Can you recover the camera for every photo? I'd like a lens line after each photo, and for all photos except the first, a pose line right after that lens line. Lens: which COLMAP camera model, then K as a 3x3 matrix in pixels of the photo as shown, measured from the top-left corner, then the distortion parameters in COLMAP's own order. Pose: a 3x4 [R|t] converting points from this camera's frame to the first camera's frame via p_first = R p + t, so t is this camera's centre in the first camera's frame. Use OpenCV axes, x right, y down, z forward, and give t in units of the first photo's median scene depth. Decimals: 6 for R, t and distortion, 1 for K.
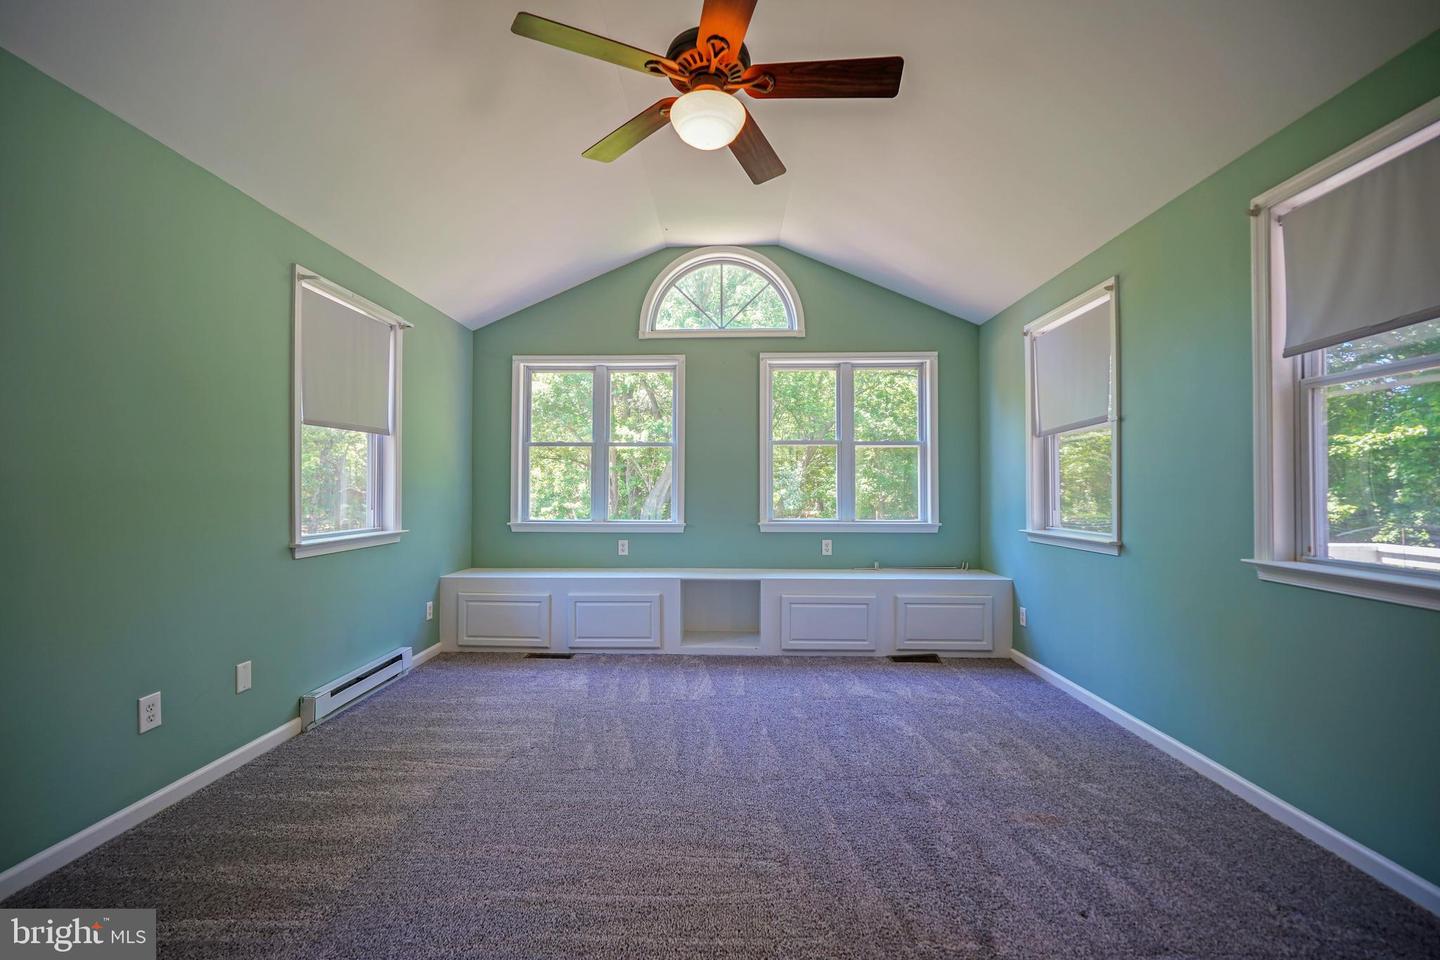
lens RADIAL K [[603.0, 0, 716.8], [0, 603.0, 477.4], [0, 0, 1]] dist [-0.010082, 0.004287]
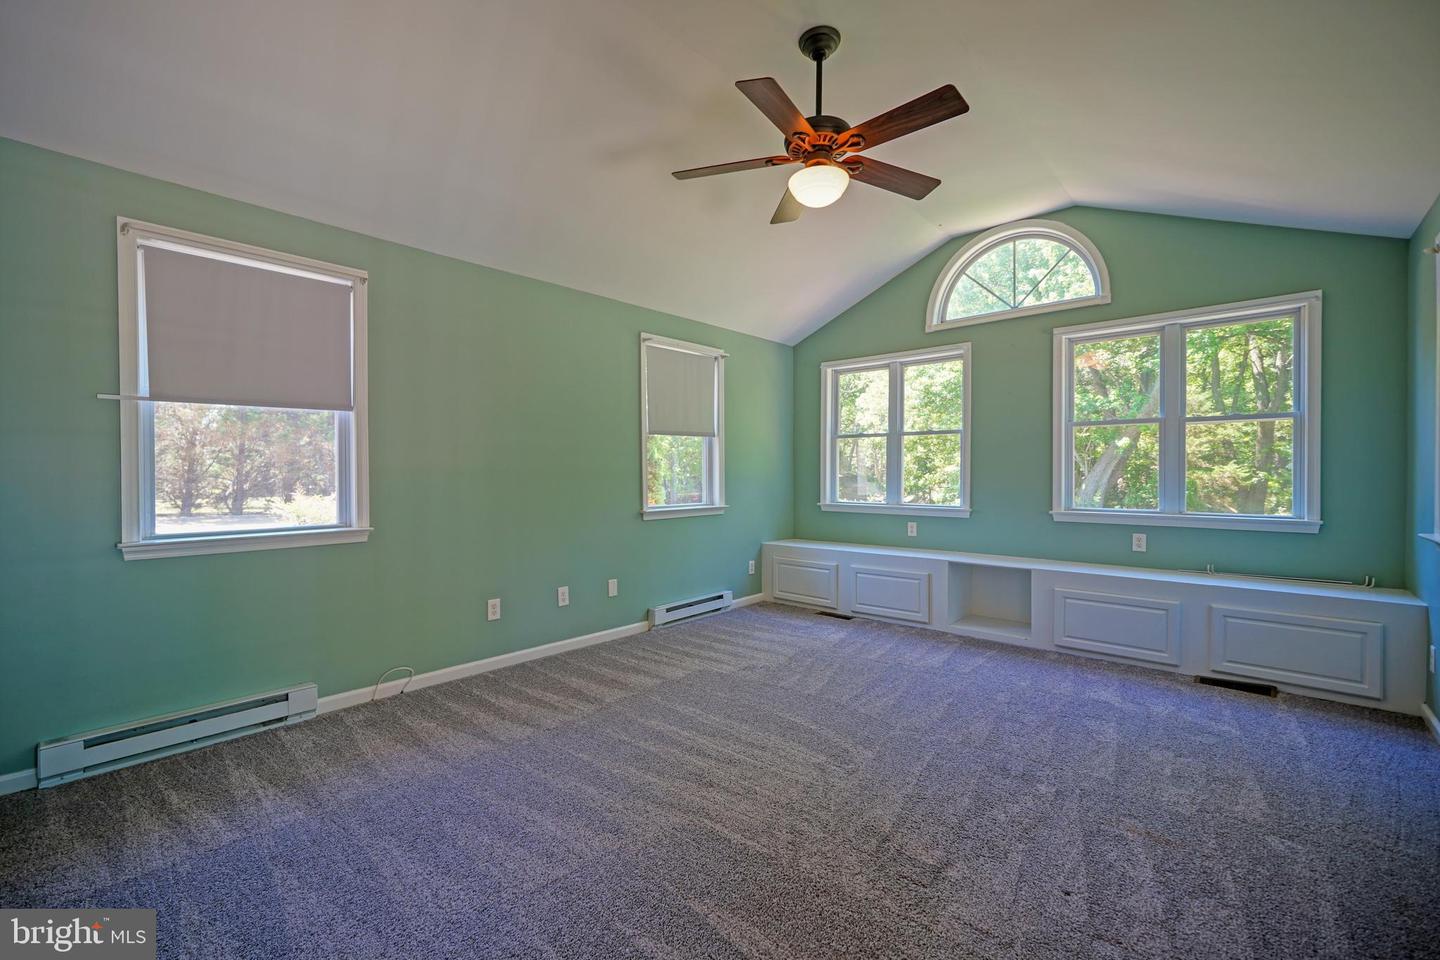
lens RADIAL K [[603.0, 0, 713.4], [0, 603.0, 479.6], [0, 0, 1]] dist [-0.010082, 0.004287]
pose [[0.765360, 0.004733, -0.643585, 0.304234], [0.015183, 0.999562, 0.025407, -0.006340], [0.643424, -0.029217, 0.764952, -0.060223]]
